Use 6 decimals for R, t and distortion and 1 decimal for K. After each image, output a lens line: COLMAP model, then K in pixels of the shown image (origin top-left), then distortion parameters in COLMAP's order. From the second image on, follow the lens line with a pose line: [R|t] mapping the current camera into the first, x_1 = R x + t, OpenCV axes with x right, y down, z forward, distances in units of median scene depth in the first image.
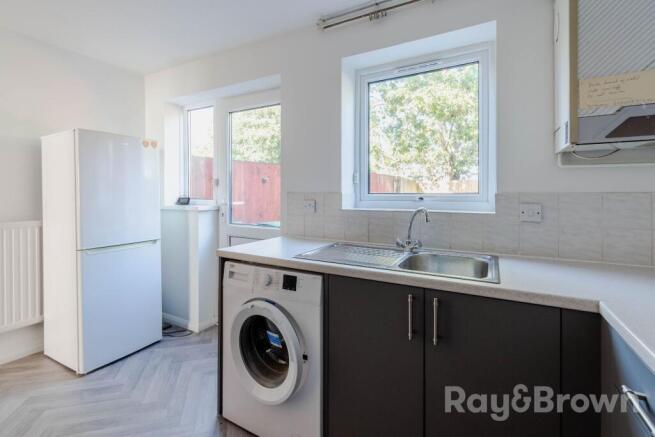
lens RADIAL K [[302.2, 0, 323.7], [0, 302.2, 194.3], [0, 0, 1]] dist [-0.003003, -0.002766]
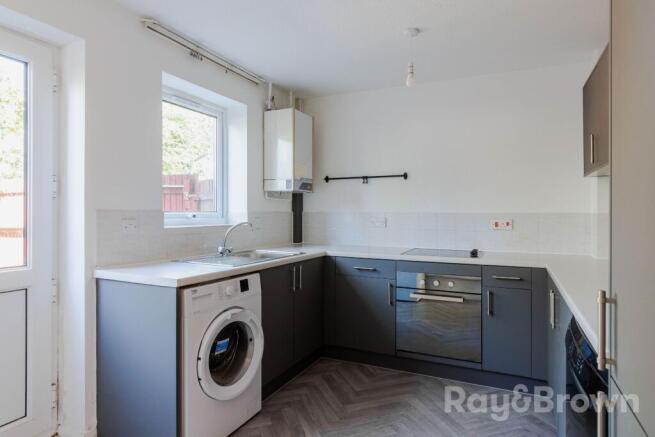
lens RADIAL K [[399.0, 0, 327.7], [0, 399.0, 215.9], [0, 0, 1]] dist [-0.001332, -0.000451]
pose [[-0.072015, -0.010291, 0.997350, -1.949072], [-0.006813, 0.999929, 0.009826, -0.007645], [-0.997380, -0.006088, -0.072080, 0.873981]]
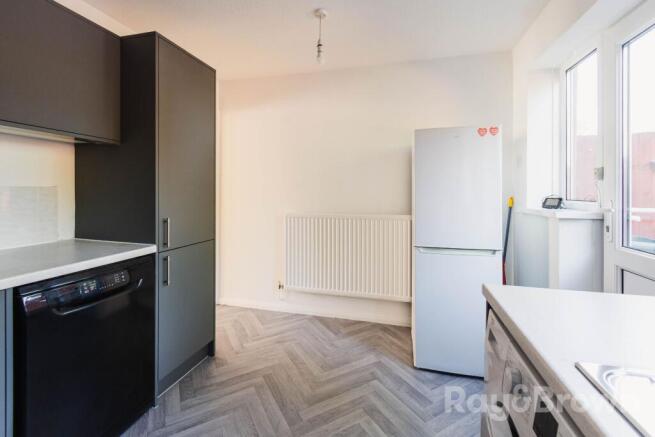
lens RADIAL K [[302.2, 0, 322.8], [0, 302.2, 193.3], [0, 0, 1]] dist [-0.003003, -0.002766]
pose [[0.235579, 0.004503, -0.971845, 0.096353], [-0.002993, 0.999988, 0.003908, -0.001343], [0.971851, 0.001988, 0.235589, 0.329103]]
